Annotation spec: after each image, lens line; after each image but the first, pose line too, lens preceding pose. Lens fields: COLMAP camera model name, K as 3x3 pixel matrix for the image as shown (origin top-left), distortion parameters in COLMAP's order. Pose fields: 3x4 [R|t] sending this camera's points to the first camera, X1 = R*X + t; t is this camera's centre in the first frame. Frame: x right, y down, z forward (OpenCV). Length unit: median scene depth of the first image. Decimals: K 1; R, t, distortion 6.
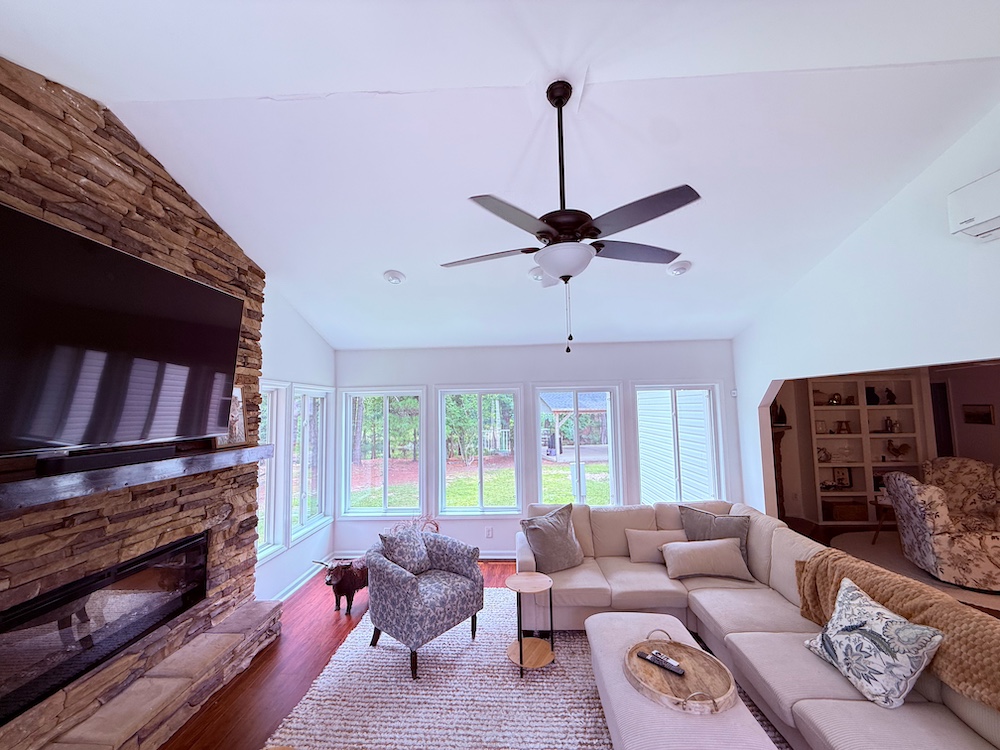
lens RADIAL K [[400.3, 0, 498.1], [0, 400.3, 375.7], [0, 0, 1]] dist [-0.001046, 0.000530]
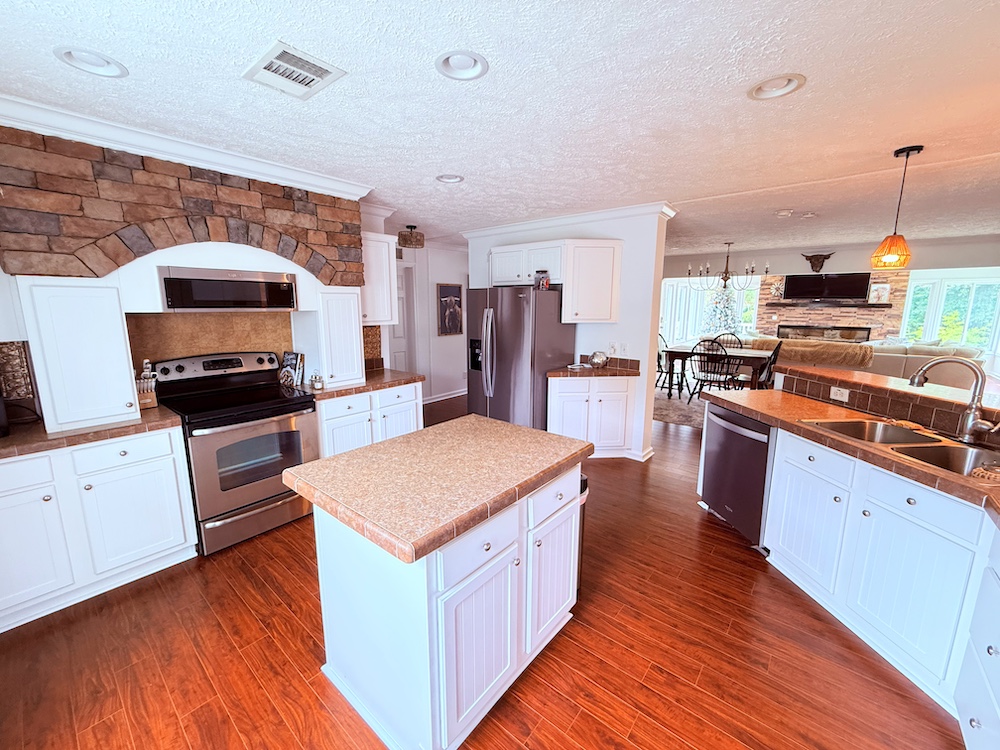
lens RADIAL K [[400.3, 0, 498.5], [0, 400.3, 373.9], [0, 0, 1]] dist [-0.001046, 0.000530]
pose [[-0.611950, 0.155331, -0.775493, 3.594707], [0.070970, 0.987353, 0.141763, 0.059900], [0.787706, 0.031715, -0.615234, 0.564444]]
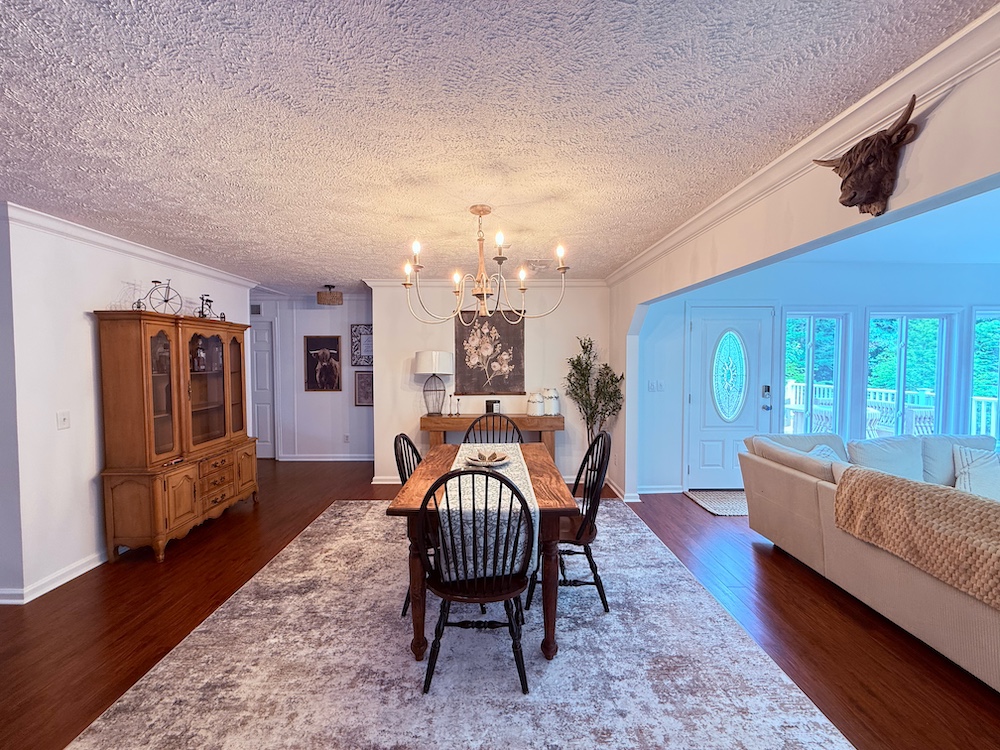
lens RADIAL K [[400.3, 0, 498.0], [0, 400.3, 376.9], [0, 0, 1]] dist [-0.001046, 0.000530]
pose [[-0.998462, 0.019359, -0.051950, 1.379256], [0.021033, 0.999270, -0.031880, 0.148961], [0.051295, -0.032923, -0.998141, 1.004980]]
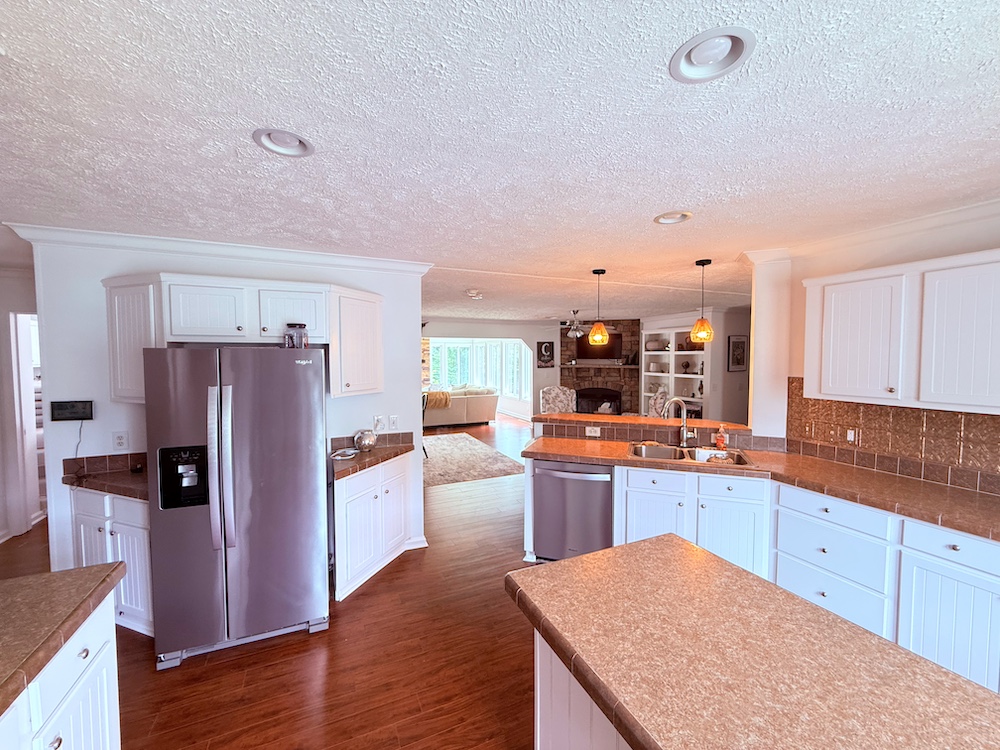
lens RADIAL K [[400.3, 0, 497.2], [0, 400.3, 374.2], [0, 0, 1]] dist [-0.001046, 0.000530]
pose [[0.441428, 0.057901, -0.895427, 3.426052], [0.063650, 0.993381, 0.095614, -0.021155], [0.895036, -0.099201, 0.434821, -0.111741]]
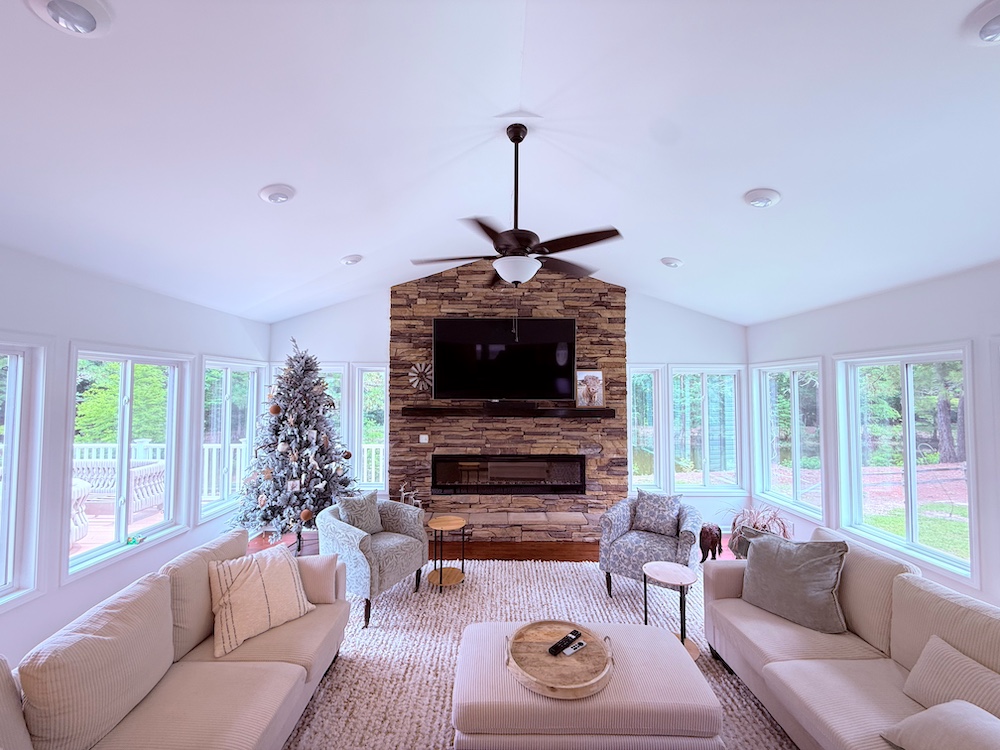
lens RADIAL K [[400.3, 0, 497.9], [0, 400.3, 375.0], [0, 0, 1]] dist [-0.001046, 0.000530]
pose [[0.043413, -0.019636, -0.998864, 0.891877], [0.075299, 0.997027, -0.016327, 0.040540], [0.996216, -0.074505, 0.044762, 0.534733]]
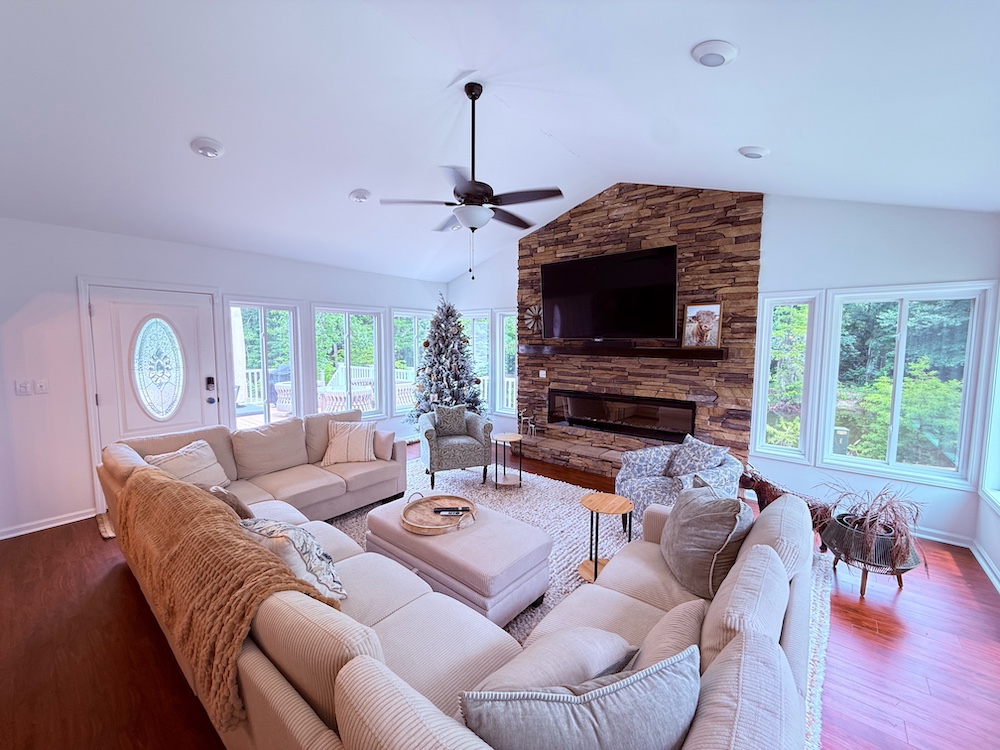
lens RADIAL K [[400.3, 0, 498.6], [0, 400.3, 375.5], [0, 0, 1]] dist [-0.001046, 0.000530]
pose [[-0.606765, 0.081992, -0.790641, 0.833283], [0.067728, 0.996381, 0.051351, 0.144438], [0.791990, -0.022391, -0.610123, 1.228450]]
